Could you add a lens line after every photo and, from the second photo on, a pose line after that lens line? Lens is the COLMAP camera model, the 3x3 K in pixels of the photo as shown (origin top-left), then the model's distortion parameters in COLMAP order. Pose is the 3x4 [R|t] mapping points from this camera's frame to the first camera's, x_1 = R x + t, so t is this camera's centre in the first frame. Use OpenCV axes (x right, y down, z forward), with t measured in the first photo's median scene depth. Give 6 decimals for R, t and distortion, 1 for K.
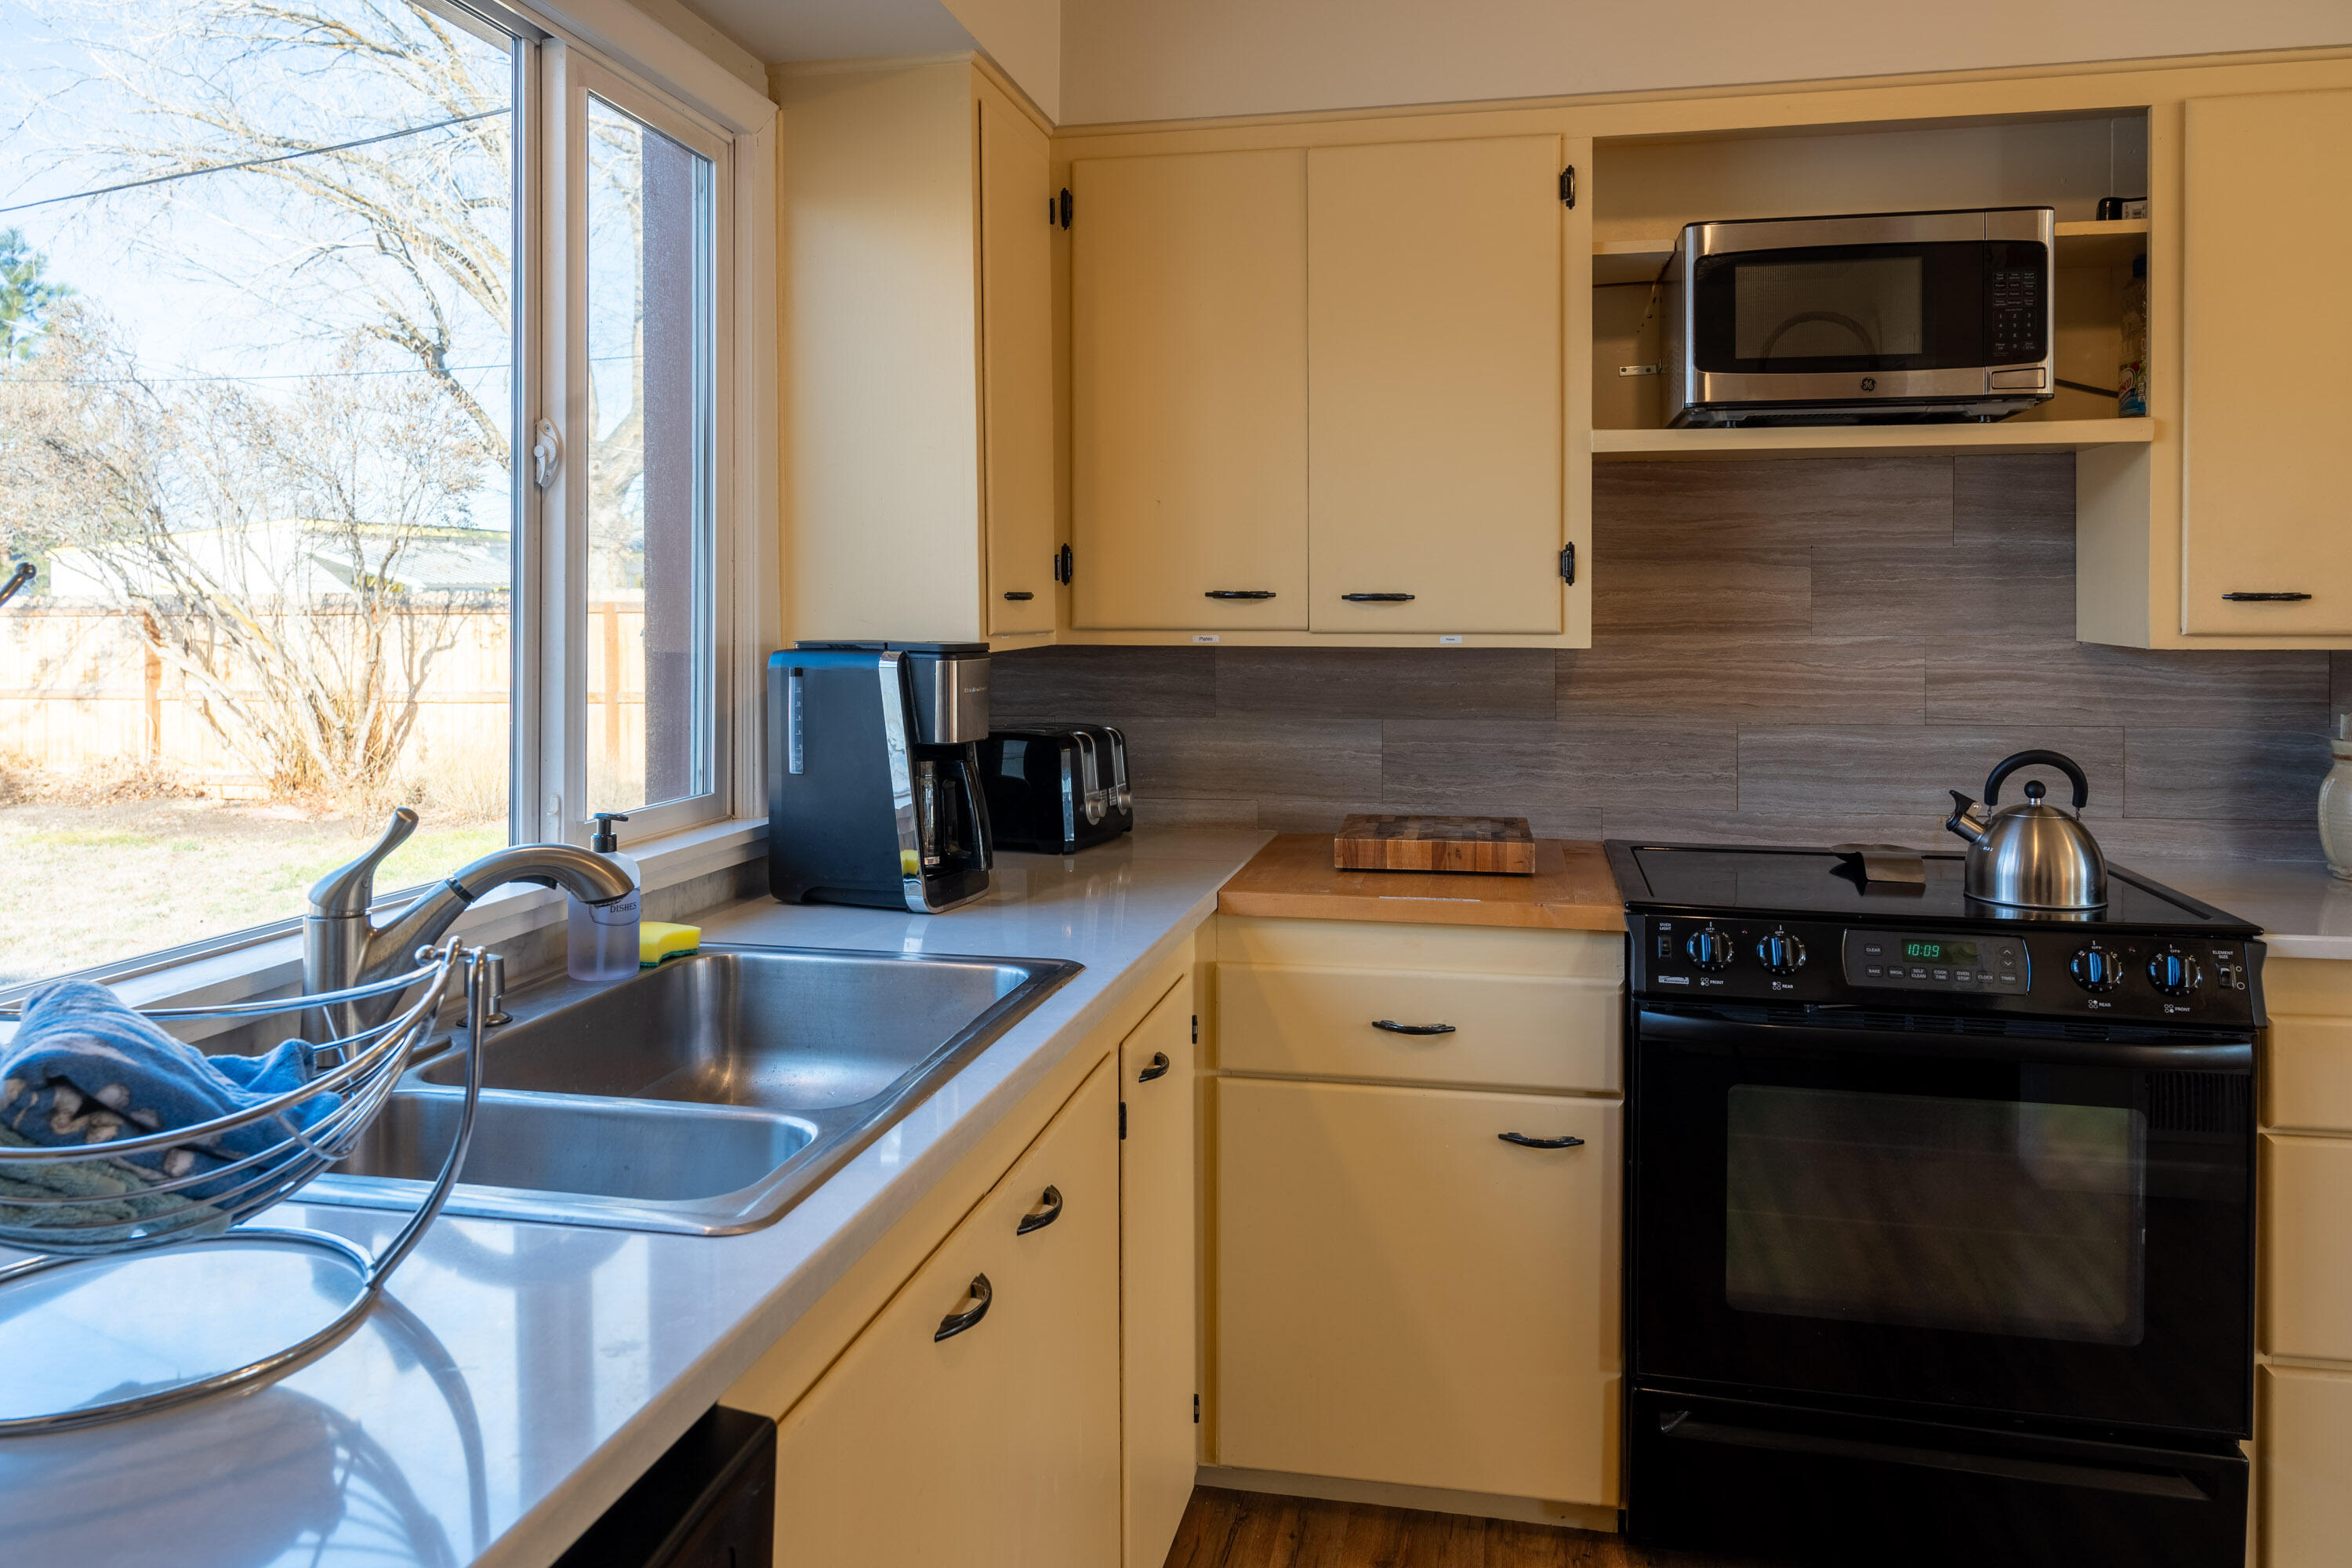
lens RADIAL K [[1582.2, 0, 1177.9], [0, 1582.2, 762.8], [0, 0, 1]] dist [-0.003974, -0.001255]
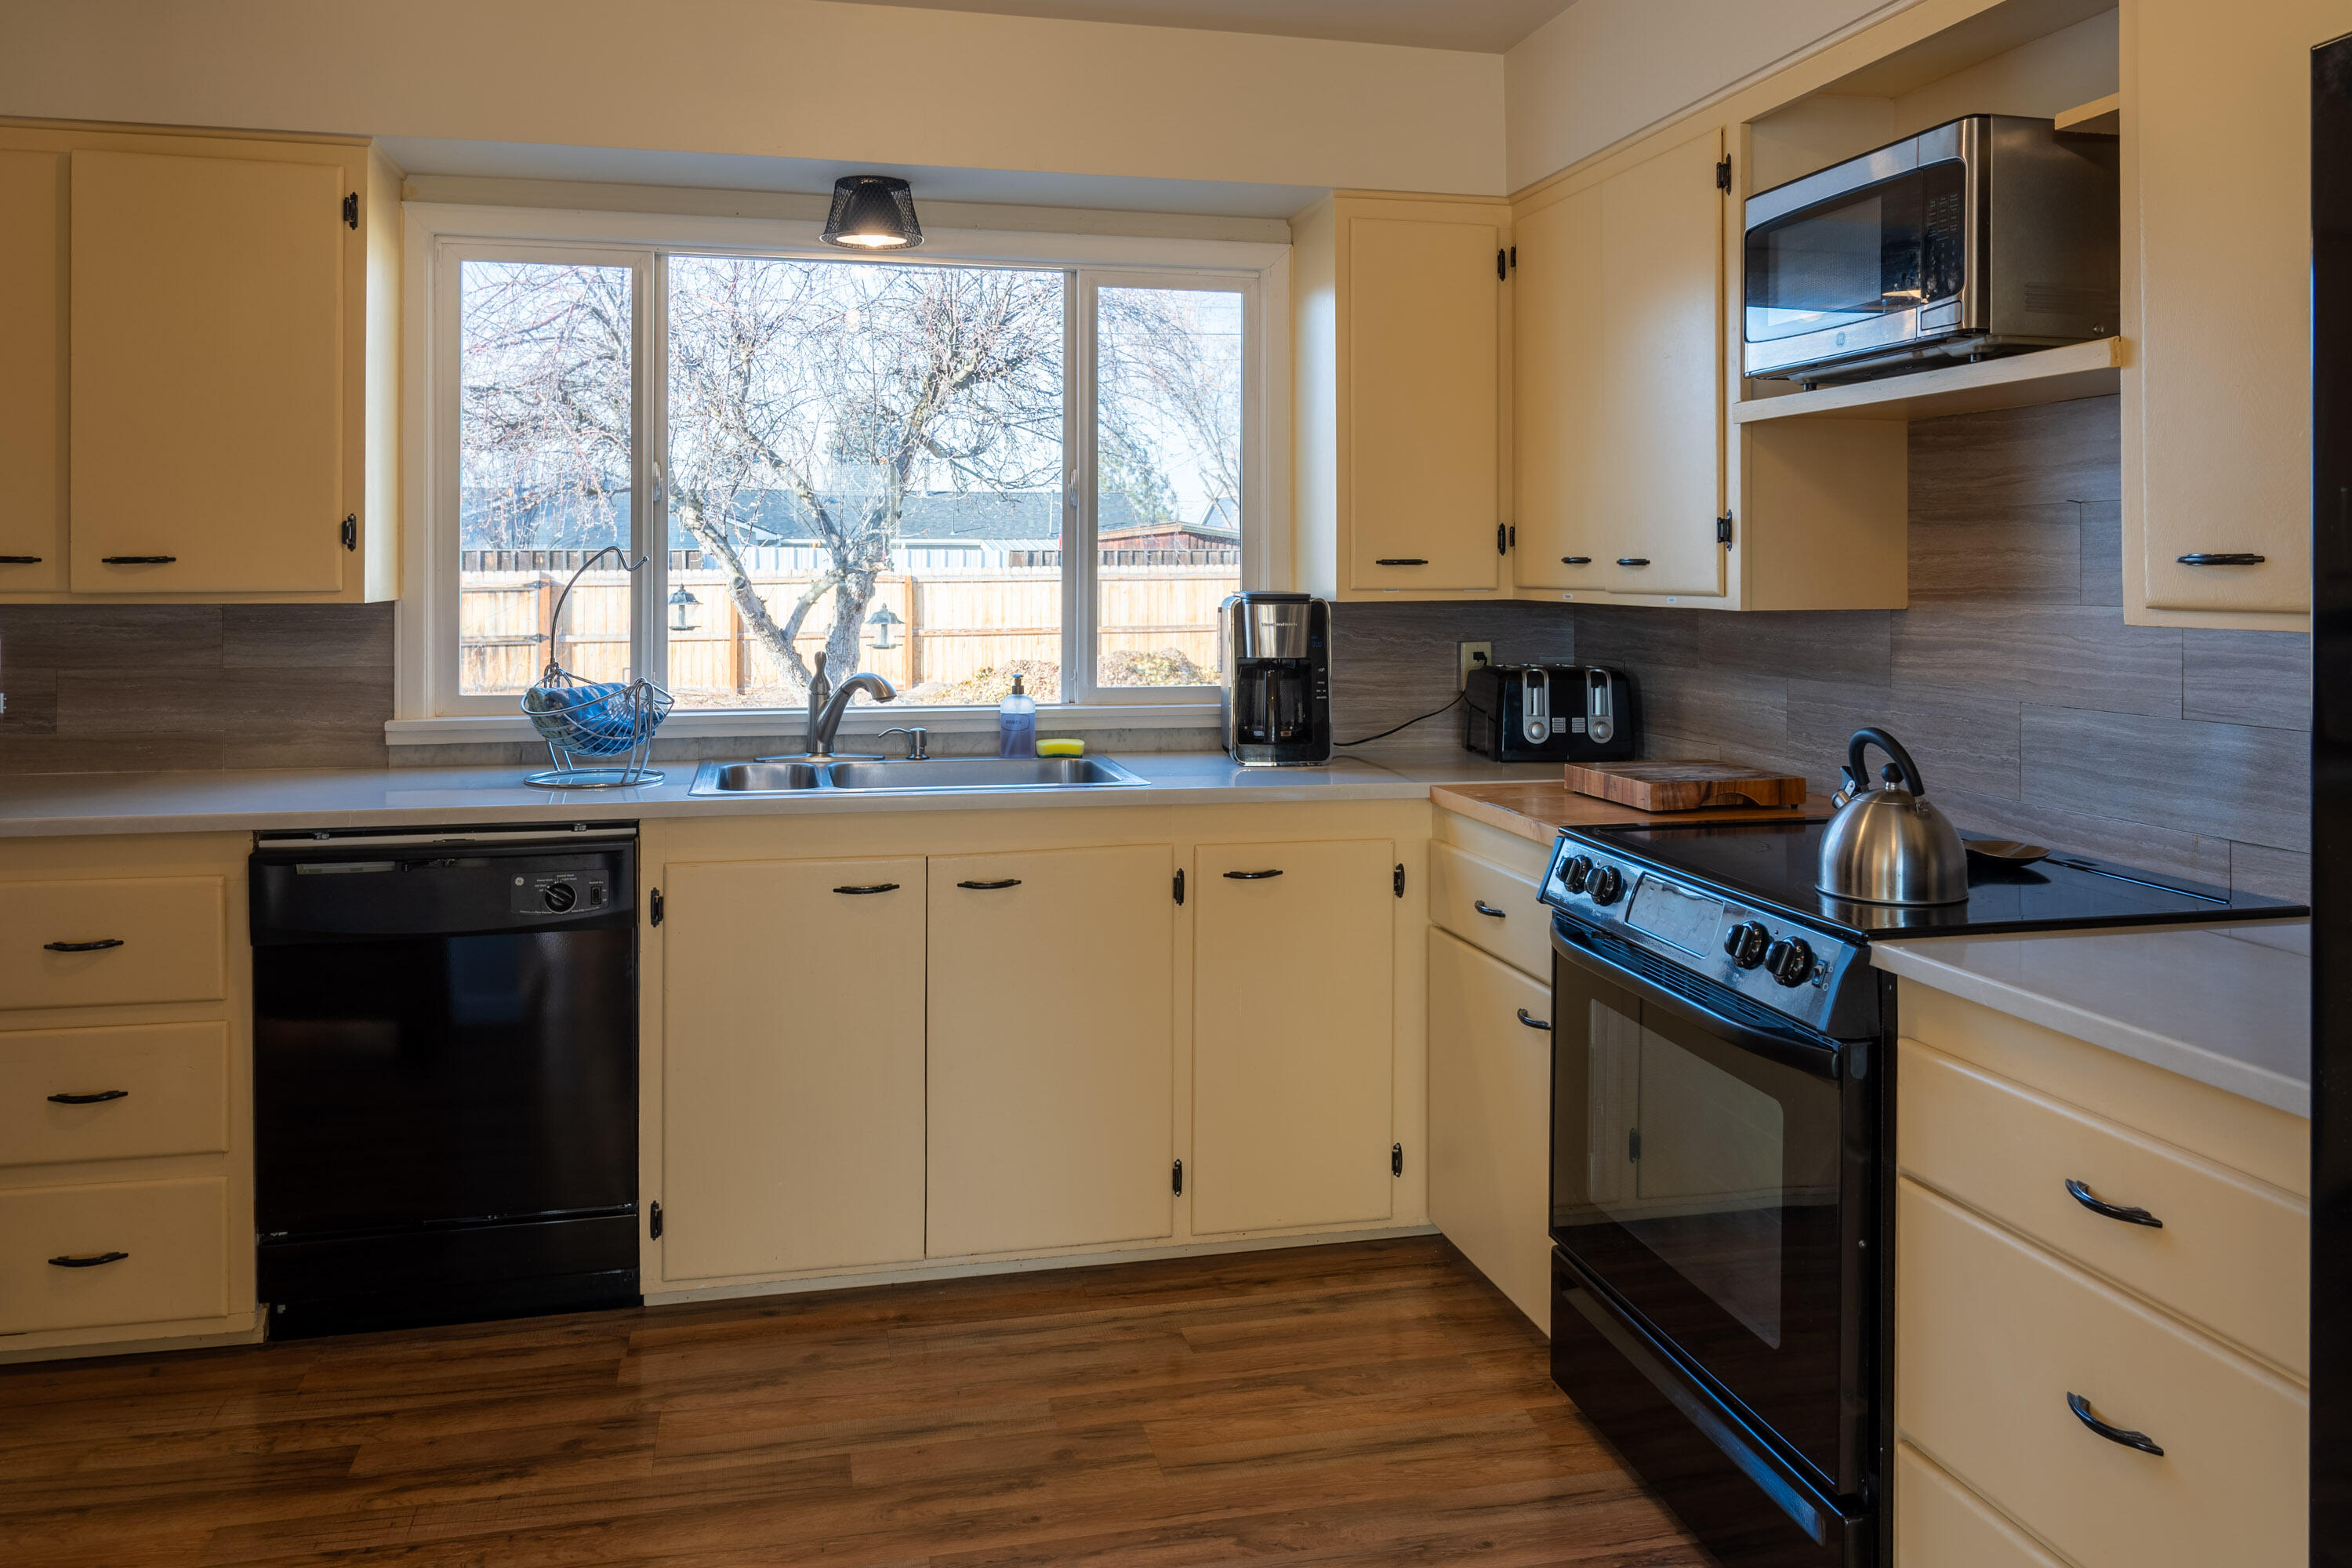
lens RADIAL K [[1582.2, 0, 1185.2], [0, 1582.2, 799.5], [0, 0, 1]] dist [-0.003974, -0.001255]
pose [[0.449090, 0.130313, -0.883932, 0.944480], [-0.091353, 0.990819, 0.099658, -0.016636], [0.888804, 0.035995, 0.456872, 0.175909]]
